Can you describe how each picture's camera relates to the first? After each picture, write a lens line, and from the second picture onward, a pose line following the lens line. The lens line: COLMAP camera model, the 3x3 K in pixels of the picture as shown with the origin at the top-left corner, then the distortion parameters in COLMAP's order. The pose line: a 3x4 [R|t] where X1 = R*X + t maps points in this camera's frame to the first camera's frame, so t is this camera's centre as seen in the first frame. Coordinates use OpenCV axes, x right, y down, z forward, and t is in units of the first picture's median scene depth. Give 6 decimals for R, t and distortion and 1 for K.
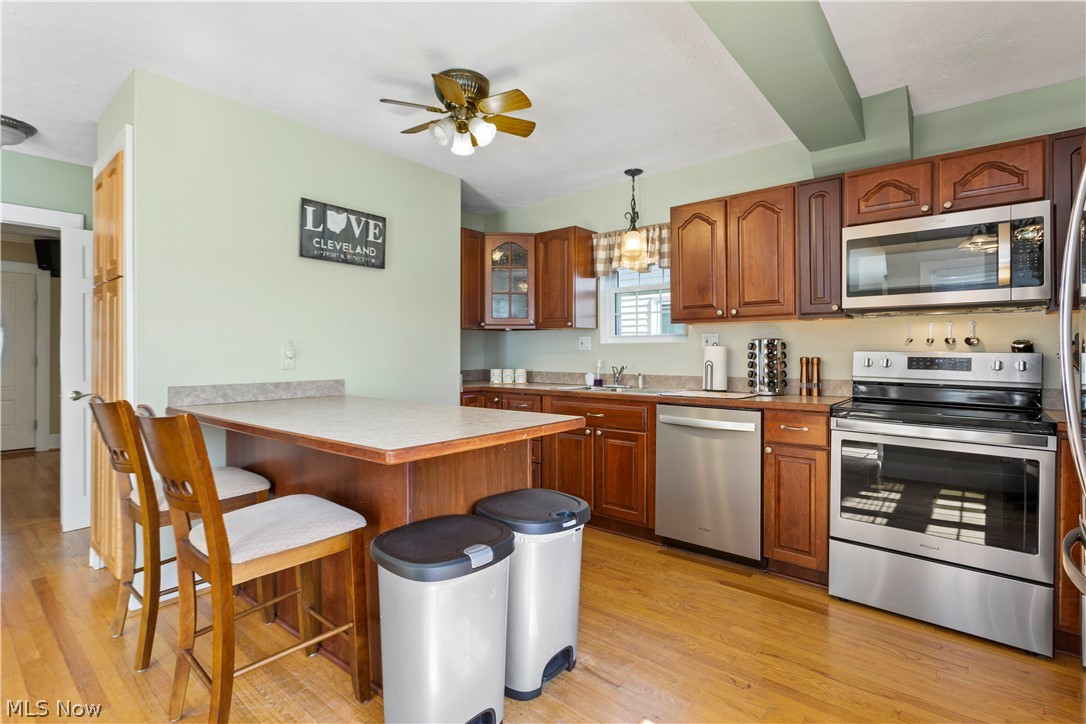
lens RADIAL K [[516.5, 0, 542.7], [0, 516.5, 352.4], [0, 0, 1]] dist [-0.000553, 0.001099]
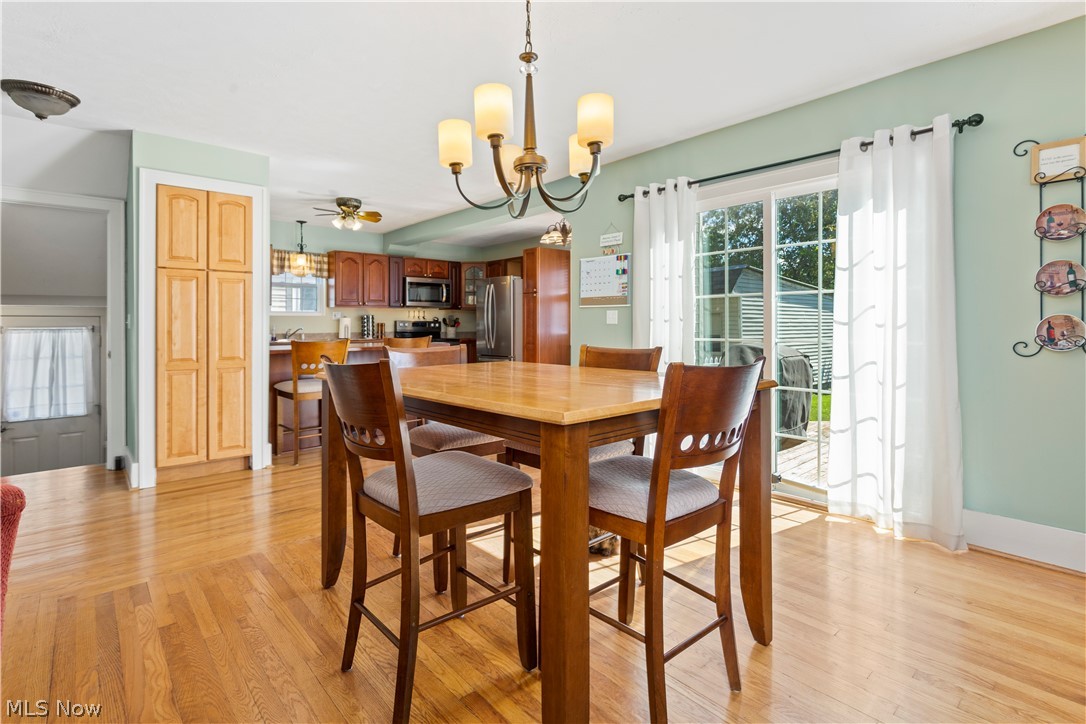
lens RADIAL K [[516.5, 0, 535.3], [0, 516.5, 324.6], [0, 0, 1]] dist [-0.000553, 0.001099]
pose [[0.158648, -0.001539, 0.987334, -1.727432], [0.003910, 0.999992, 0.000930, 0.017131], [-0.987327, 0.003713, 0.158653, -0.117449]]
